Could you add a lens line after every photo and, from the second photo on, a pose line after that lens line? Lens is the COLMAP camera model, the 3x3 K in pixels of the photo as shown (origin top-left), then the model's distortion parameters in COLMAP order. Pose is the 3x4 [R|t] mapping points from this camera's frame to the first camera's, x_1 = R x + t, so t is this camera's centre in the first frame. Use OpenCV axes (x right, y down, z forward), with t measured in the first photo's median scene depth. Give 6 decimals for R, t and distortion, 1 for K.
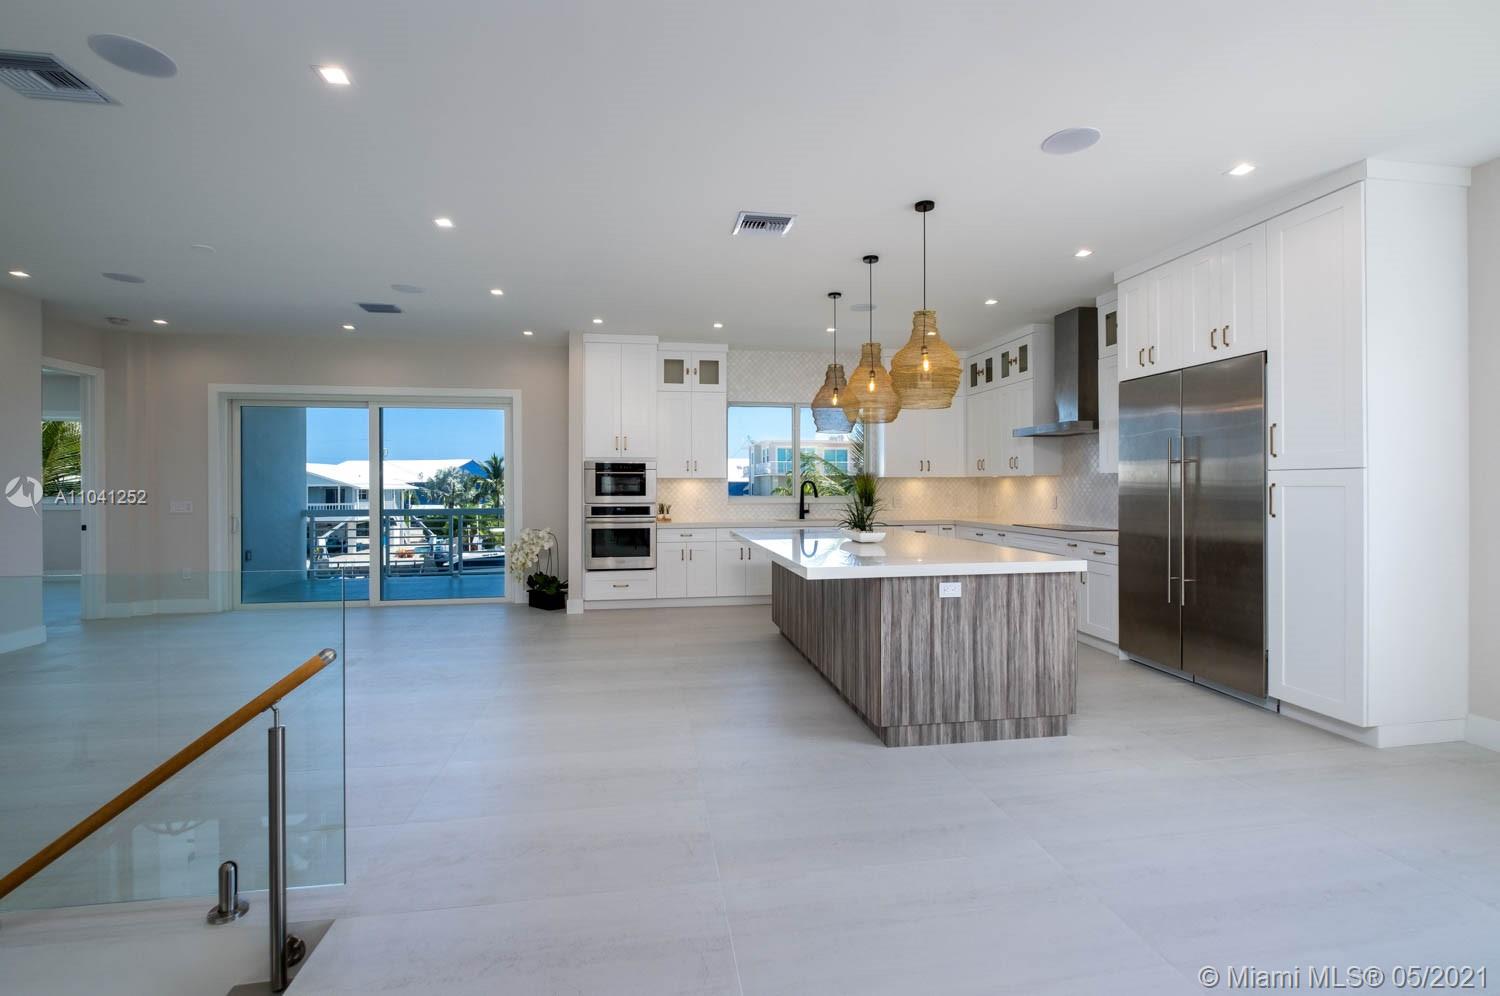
lens RADIAL K [[671.6, 0, 752.9], [0, 671.6, 484.9], [0, 0, 1]] dist [0.002058, -0.007827]
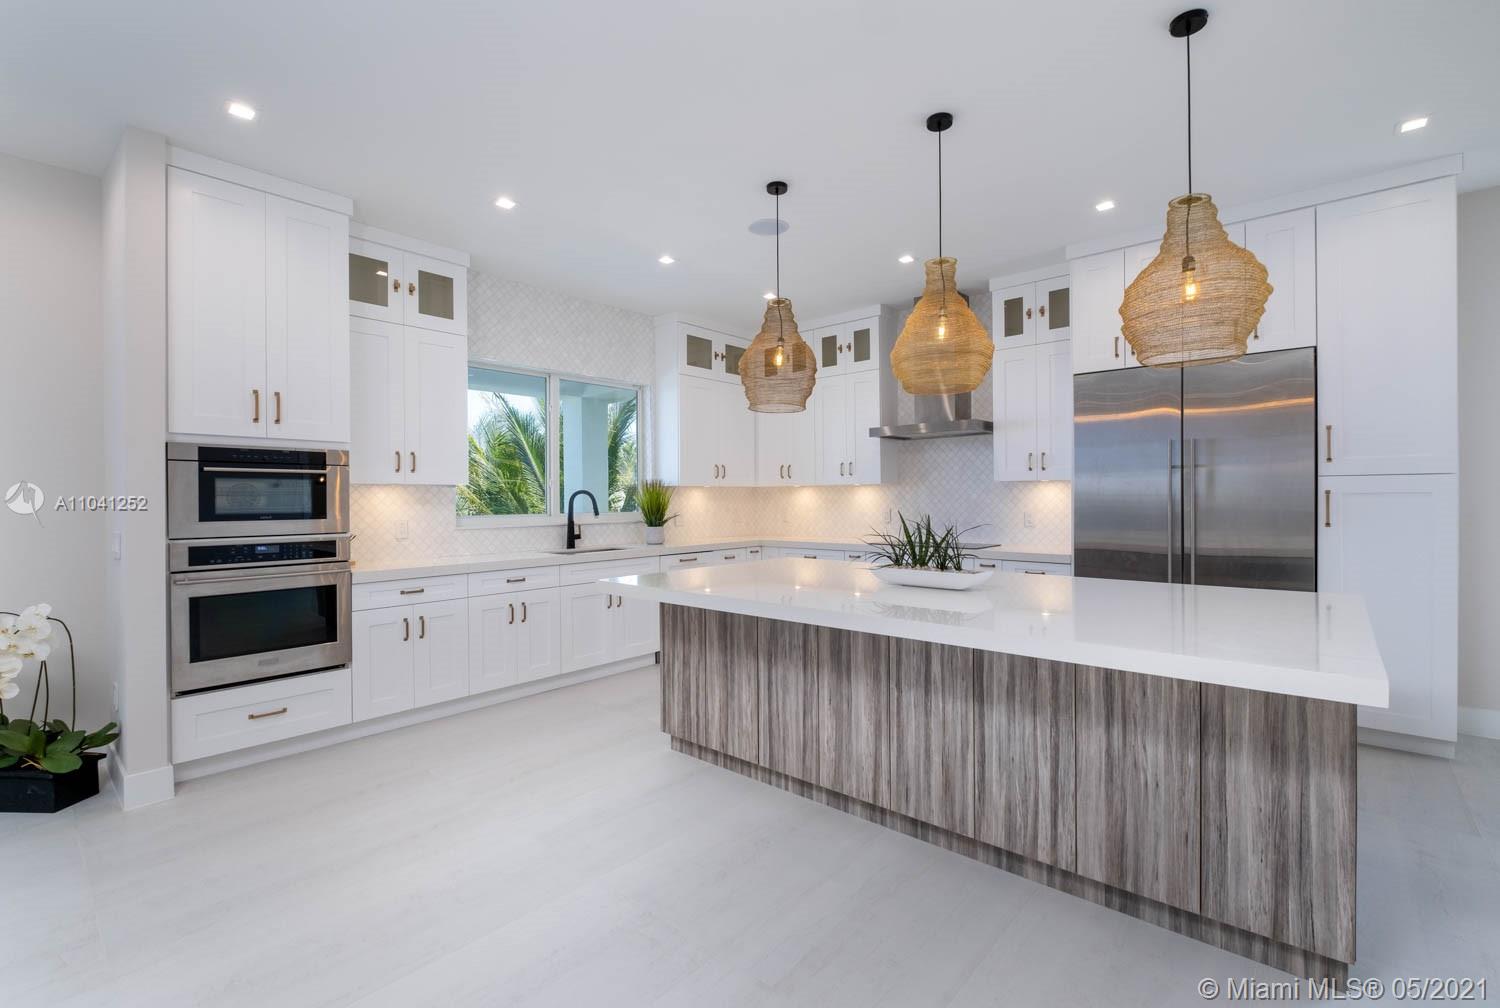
lens RADIAL K [[663.8, 0, 750.0], [0, 663.8, 504.0], [0, 0, 1]] dist [-0.002758, -0.000739]
pose [[0.777604, -0.008809, 0.628692, -0.283062], [0.004448, 0.999954, 0.008509, 0.003543], [-0.628738, -0.003820, 0.777608, 0.545158]]
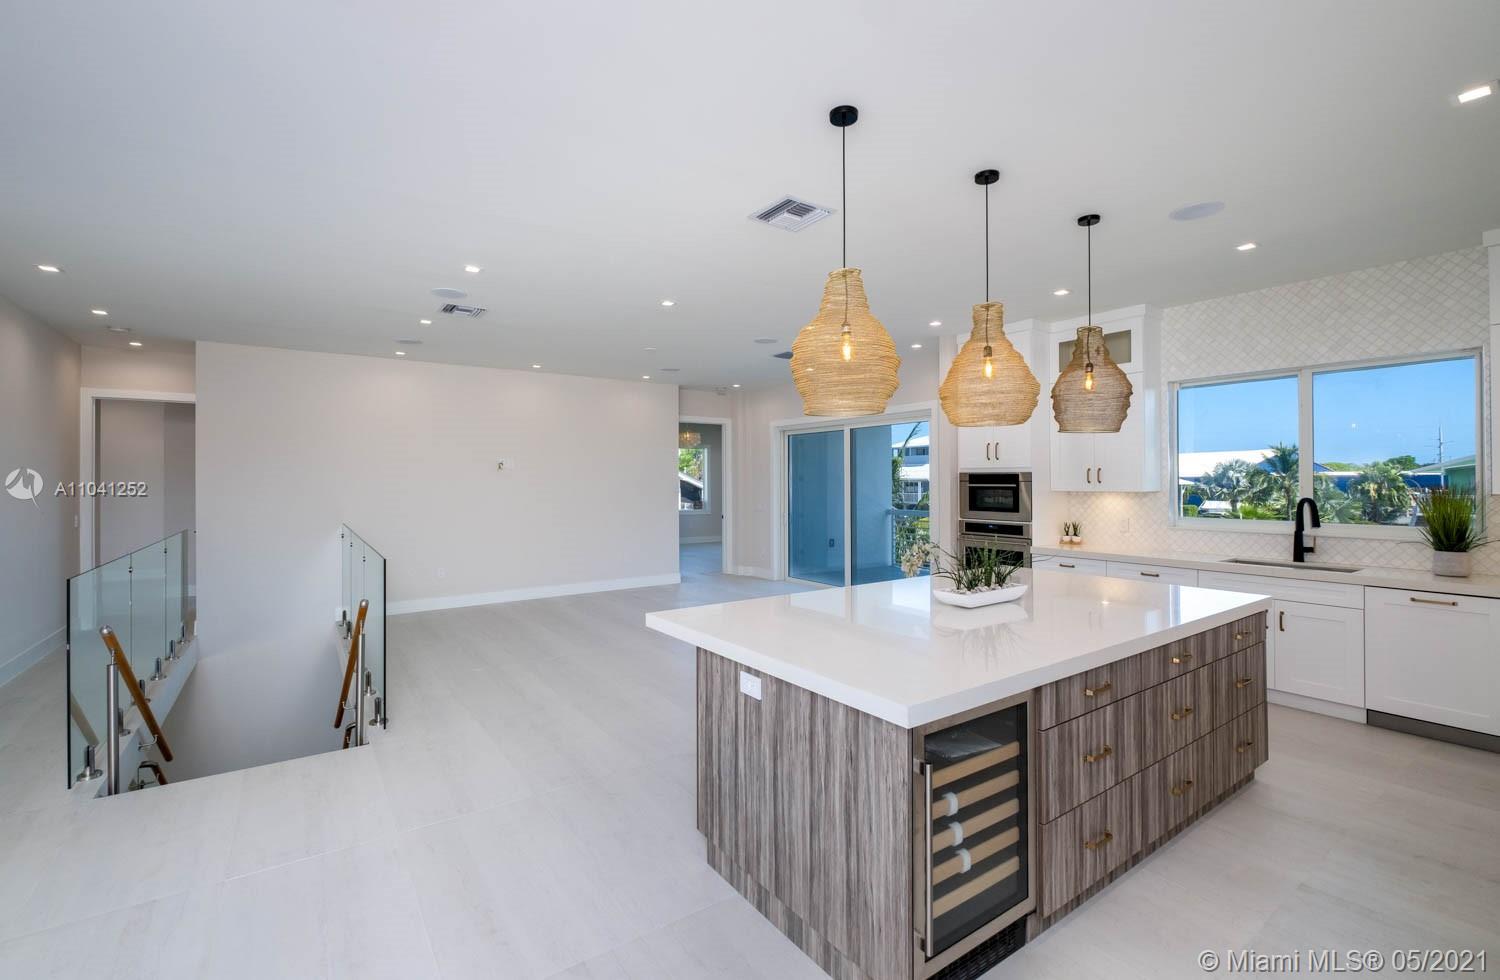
lens RADIAL K [[661.9, 0, 747.8], [0, 661.9, 475.1], [0, 0, 1]] dist [-0.002521, -0.000990]
pose [[0.423652, -0.005511, -0.905808, 0.564314], [0.002977, 0.999985, -0.004691, -0.035246], [0.905820, -0.000709, 0.423662, 0.438281]]
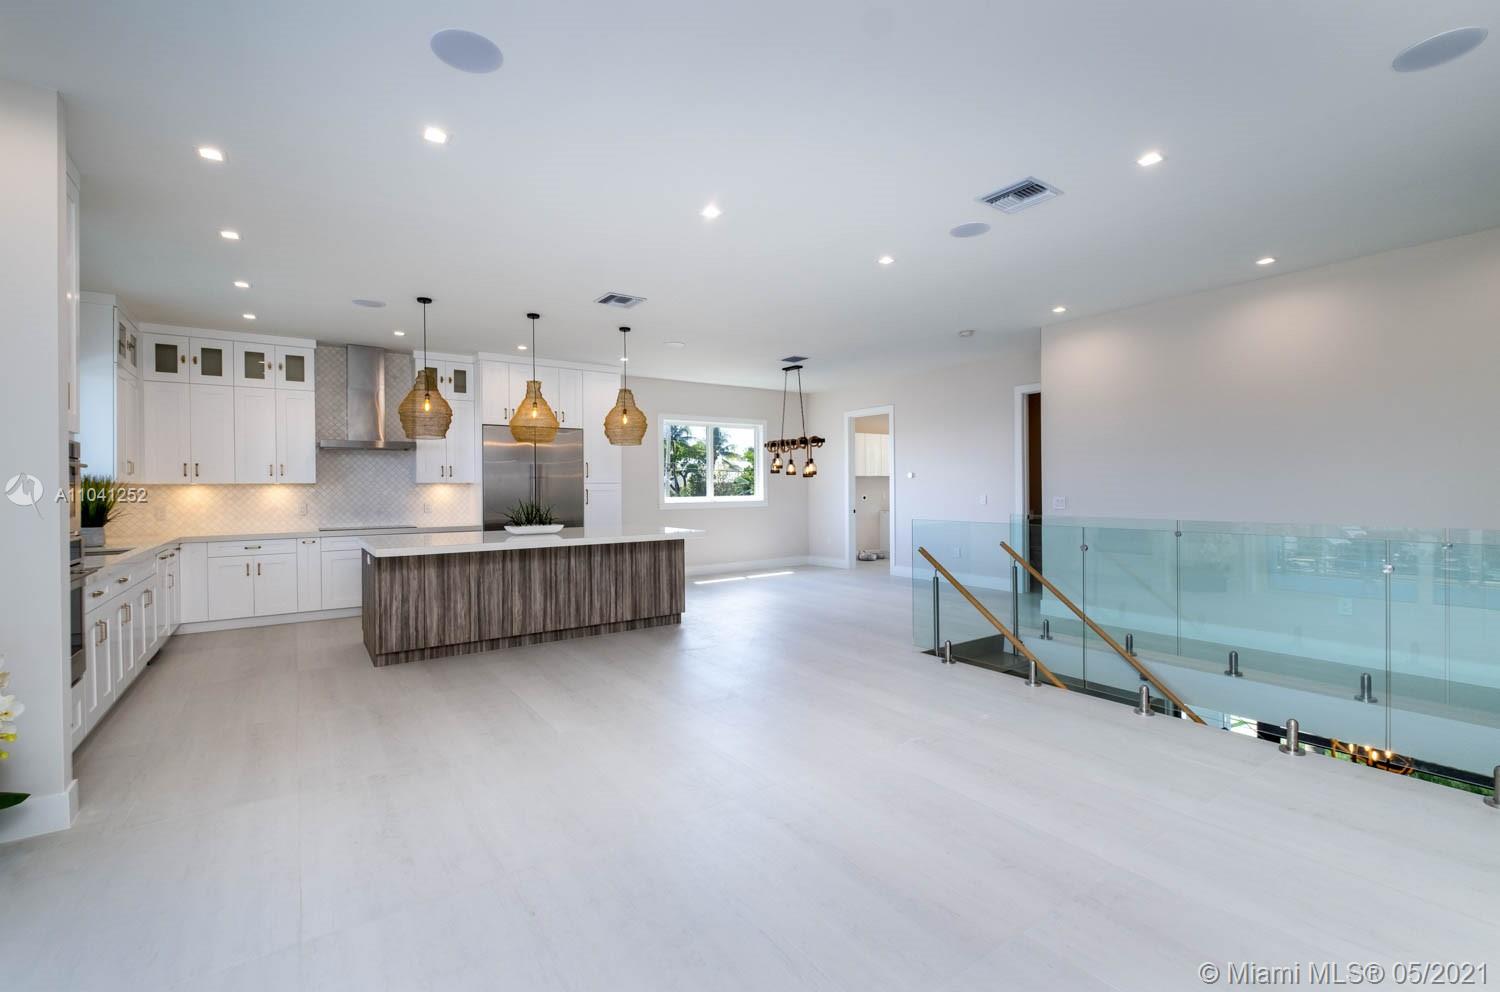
lens RADIAL K [[652.3, 0, 750.0], [0, 652.3, 496.0], [0, 0, 1]] dist [-0.000338, -0.000014]
pose [[-0.439276, -0.001222, 0.898351, -0.966730], [0.011782, 0.999905, 0.007122, 0.007582], [-0.898275, 0.013713, -0.439220, 1.008519]]
